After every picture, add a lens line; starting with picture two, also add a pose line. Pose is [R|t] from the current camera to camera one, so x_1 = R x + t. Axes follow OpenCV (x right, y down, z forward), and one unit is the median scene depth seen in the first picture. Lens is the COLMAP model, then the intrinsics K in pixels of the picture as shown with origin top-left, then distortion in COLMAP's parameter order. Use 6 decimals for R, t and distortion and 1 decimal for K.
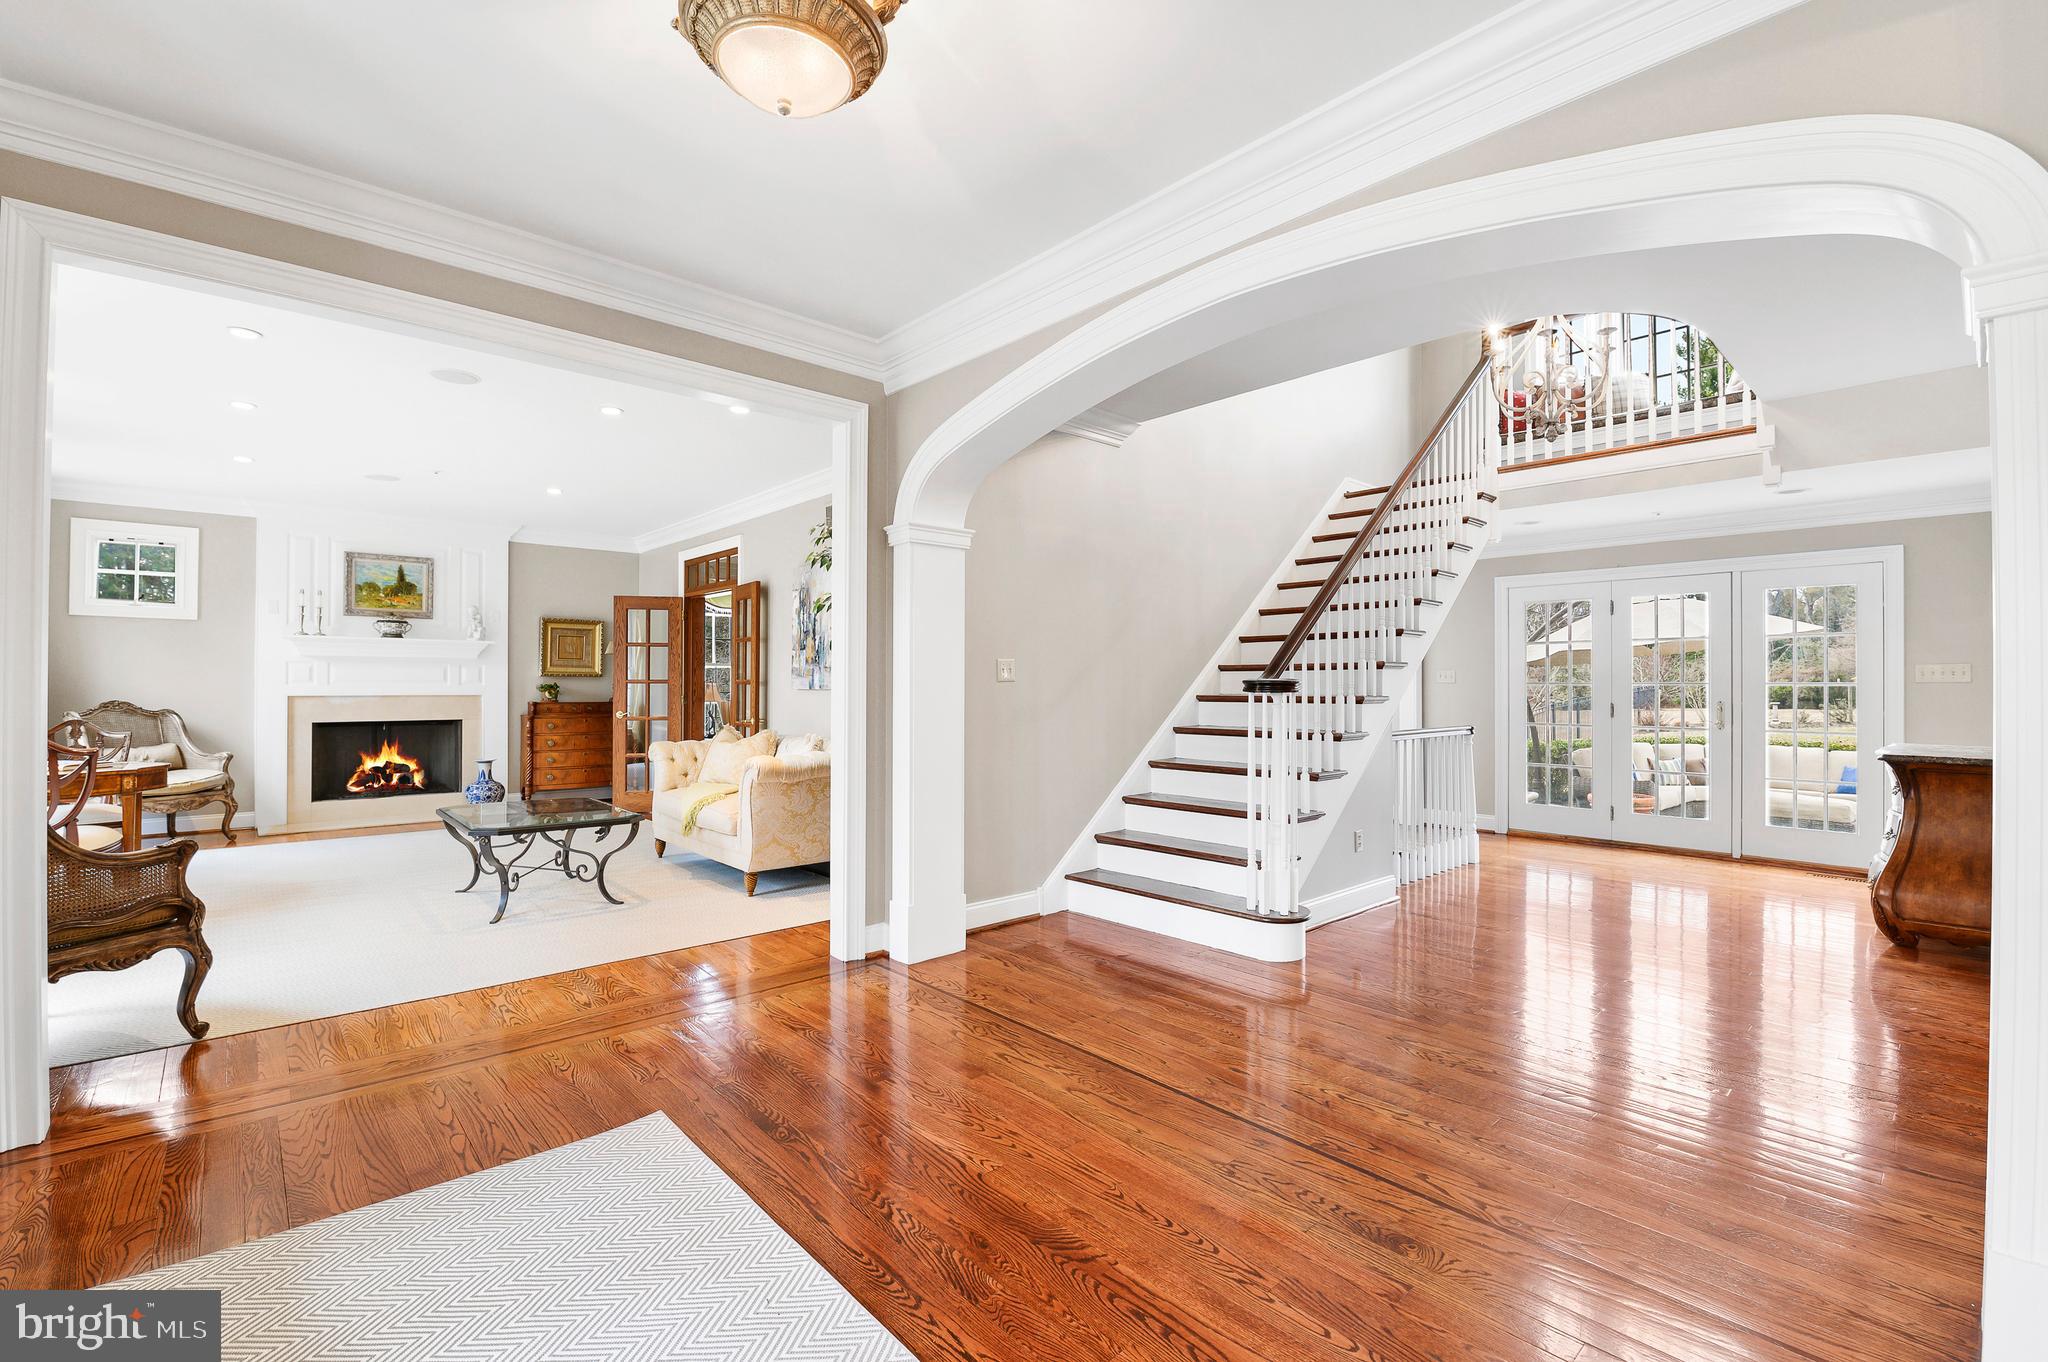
lens RADIAL K [[888.3, 0, 1025.0], [0, 888.3, 679.2], [0, 0, 1]] dist [-0.007019, 0.001603]
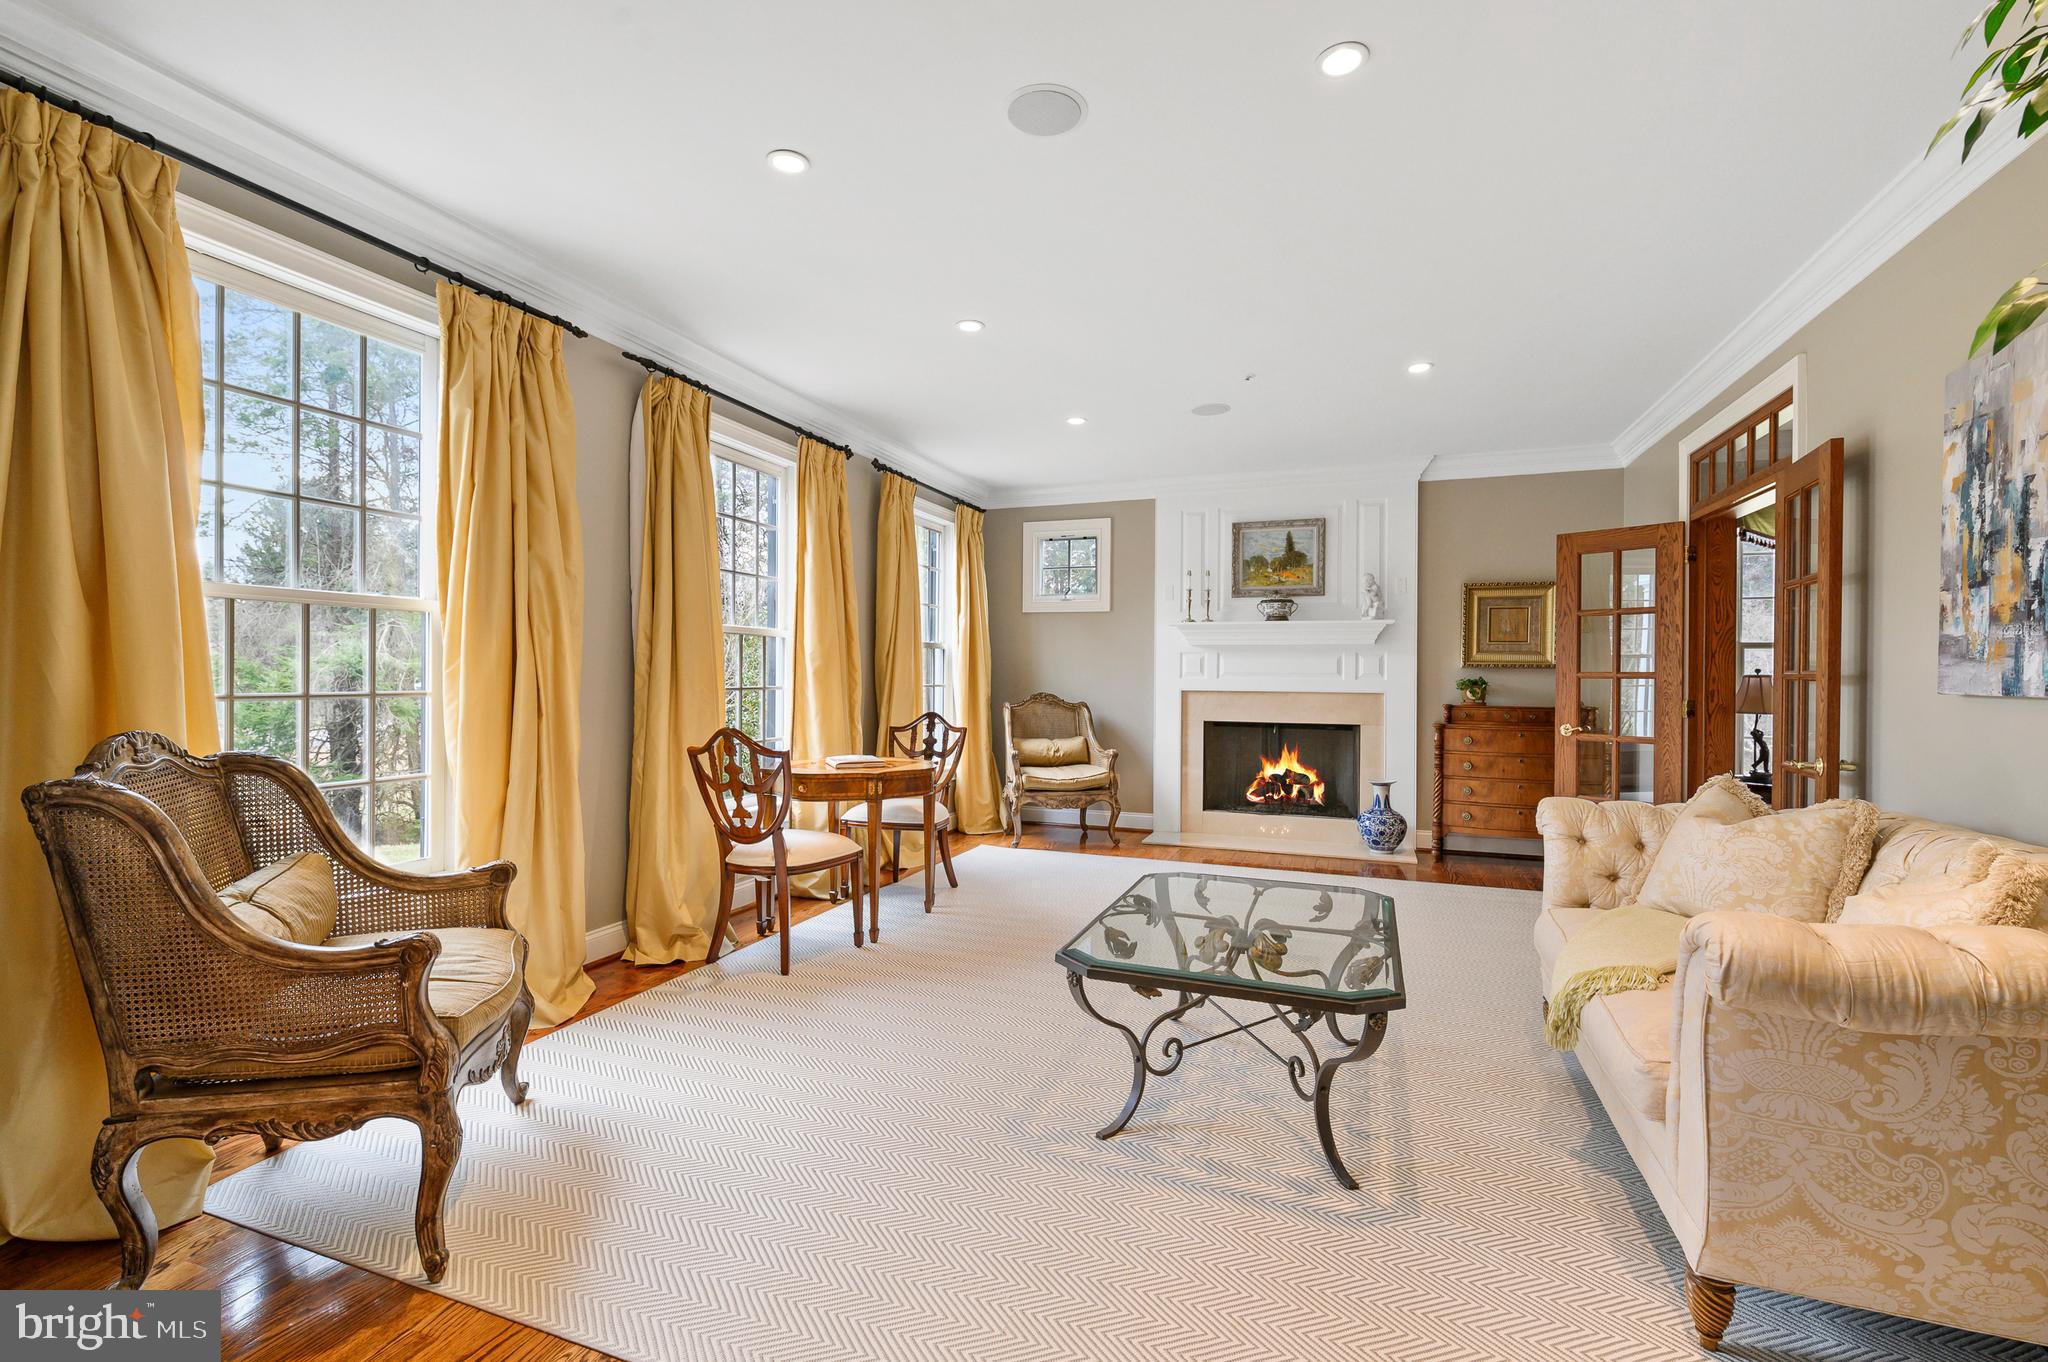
lens RADIAL K [[888.3, 0, 1025.3], [0, 888.3, 679.8], [0, 0, 1]] dist [-0.007019, 0.001603]
pose [[0.457760, 0.006196, -0.889054, -0.088934], [-0.000734, 0.999978, 0.006591, 0.002090], [0.889076, -0.002365, 0.457754, 0.403190]]
